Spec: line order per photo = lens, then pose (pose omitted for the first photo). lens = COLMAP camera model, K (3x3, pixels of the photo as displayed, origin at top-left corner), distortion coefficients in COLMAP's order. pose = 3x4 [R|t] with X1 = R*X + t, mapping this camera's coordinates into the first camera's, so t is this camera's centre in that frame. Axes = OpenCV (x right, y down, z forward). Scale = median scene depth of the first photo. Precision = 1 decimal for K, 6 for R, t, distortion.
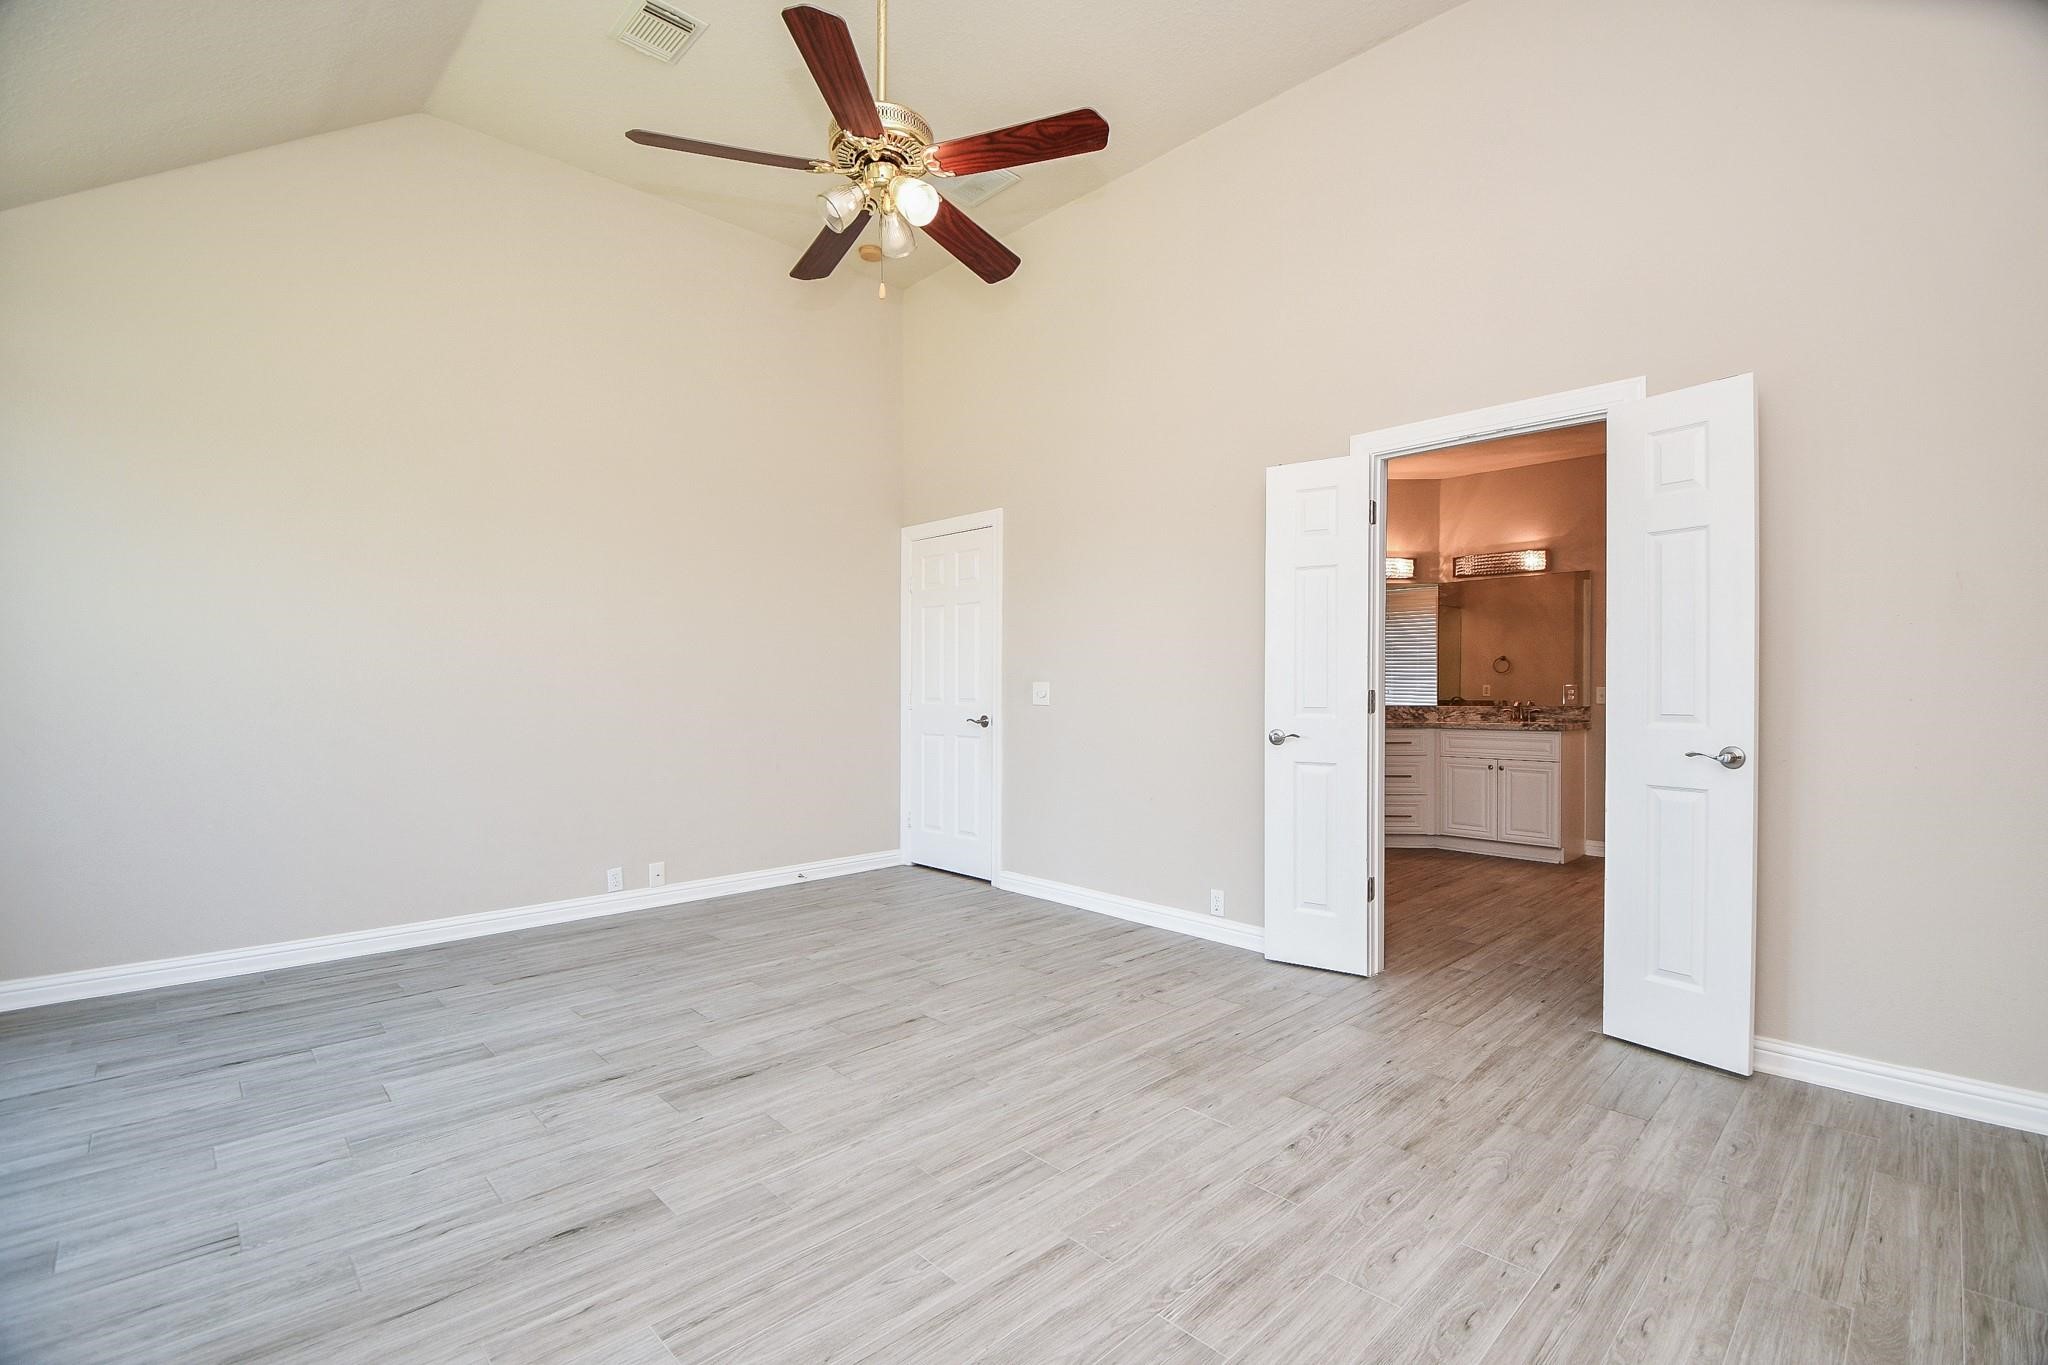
lens RADIAL K [[916.6, 0, 1020.9], [0, 916.6, 683.9], [0, 0, 1]] dist [0.002178, -0.017275]
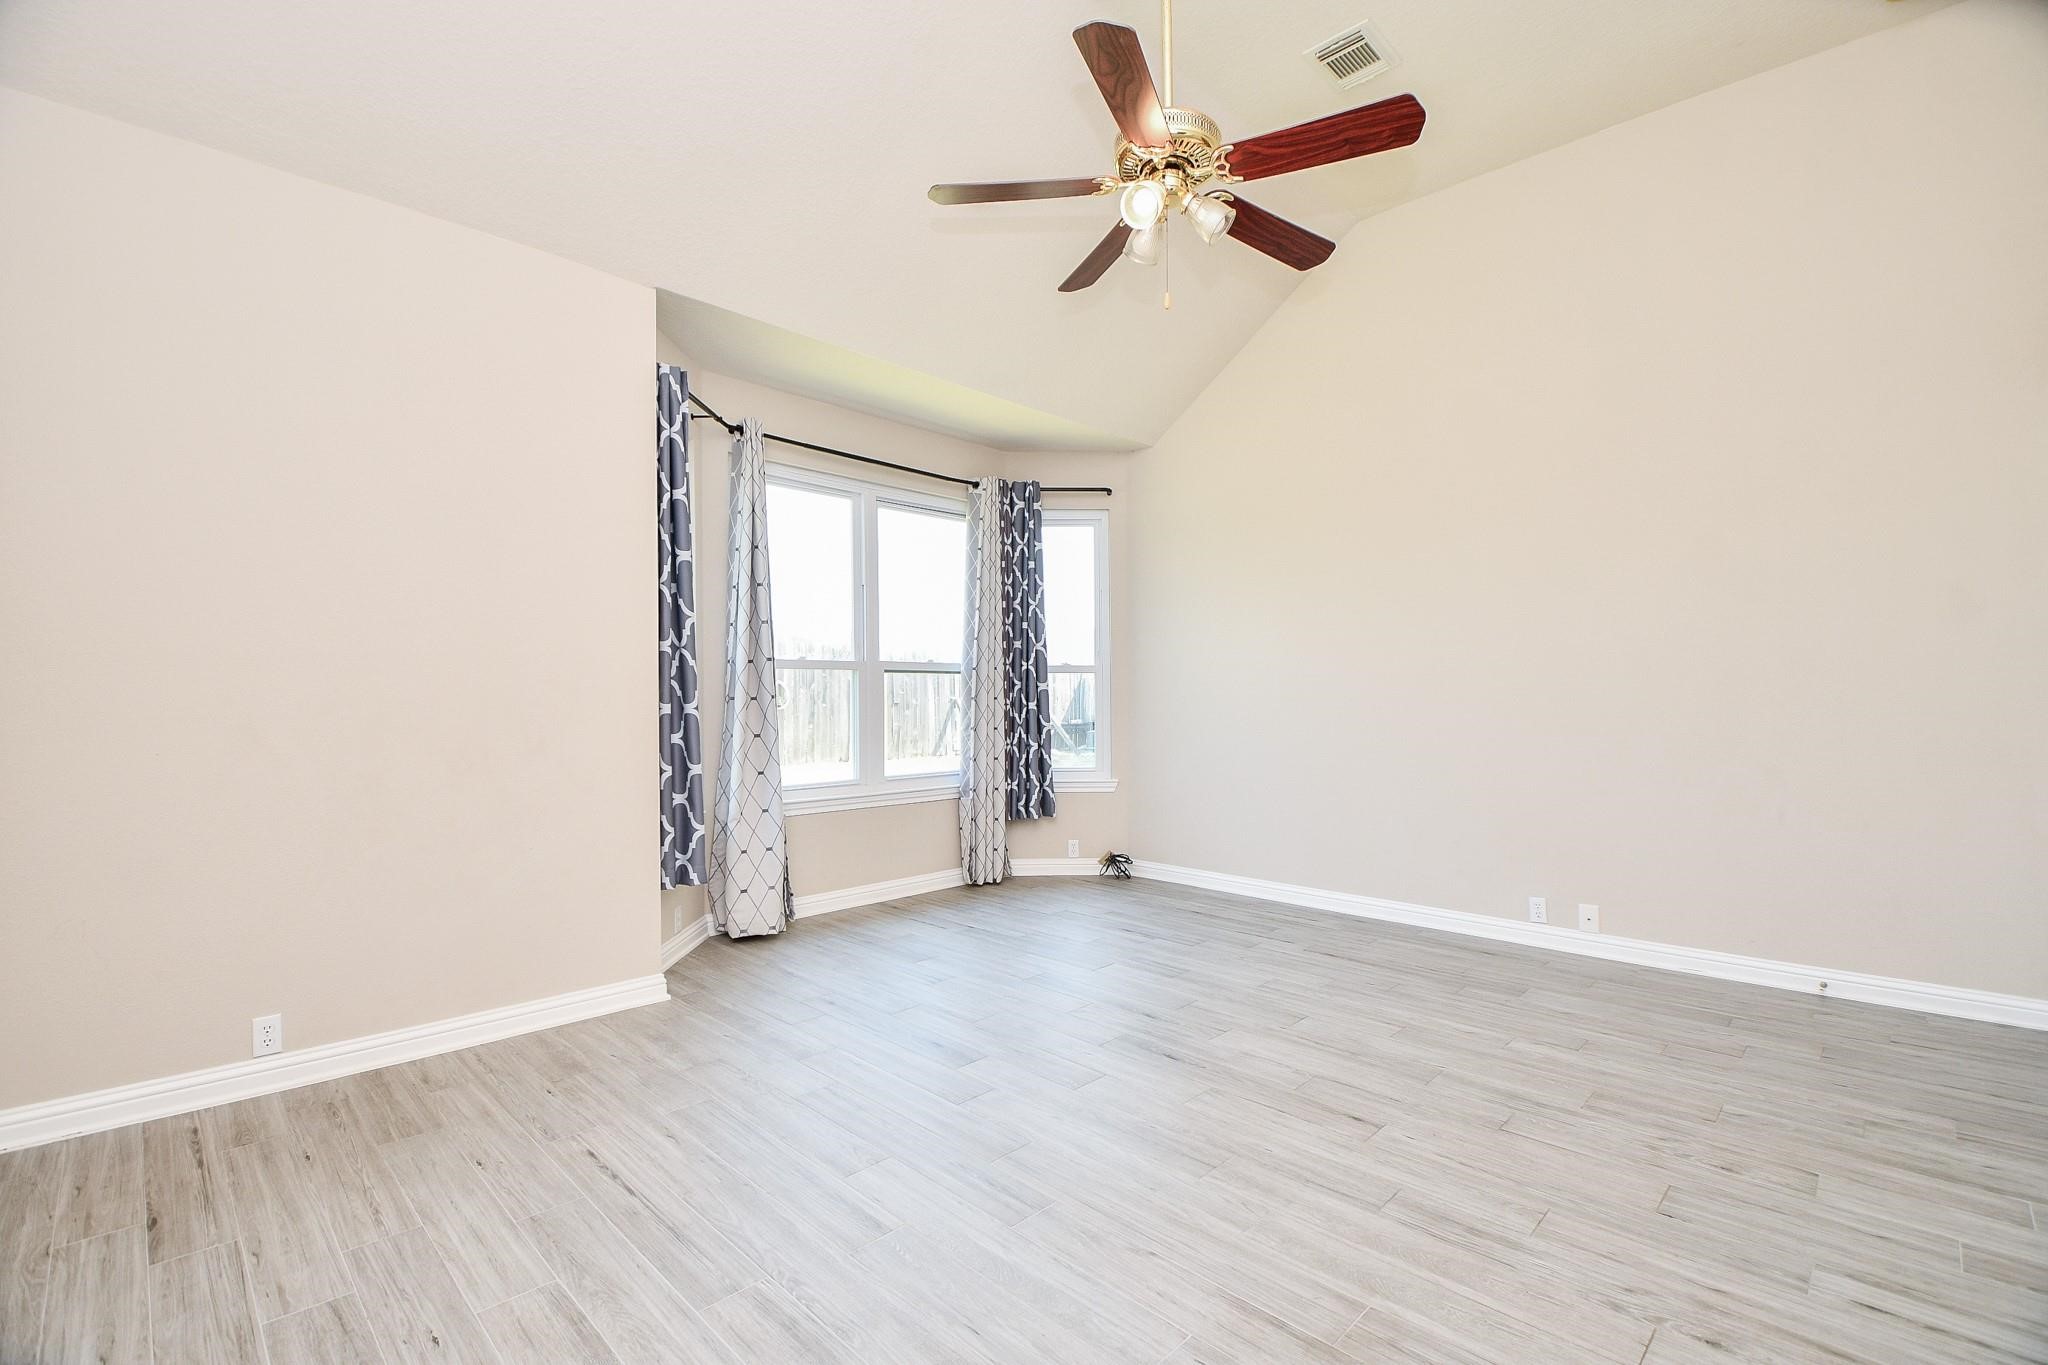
lens RADIAL K [[916.6, 0, 1020.9], [0, 916.6, 683.9], [0, 0, 1]] dist [0.002178, -0.017275]
pose [[0.003235, -0.011919, -0.999924, 0.620230], [0.003893, 0.999922, -0.011907, -0.002056], [0.999987, -0.003854, 0.003281, 0.643963]]
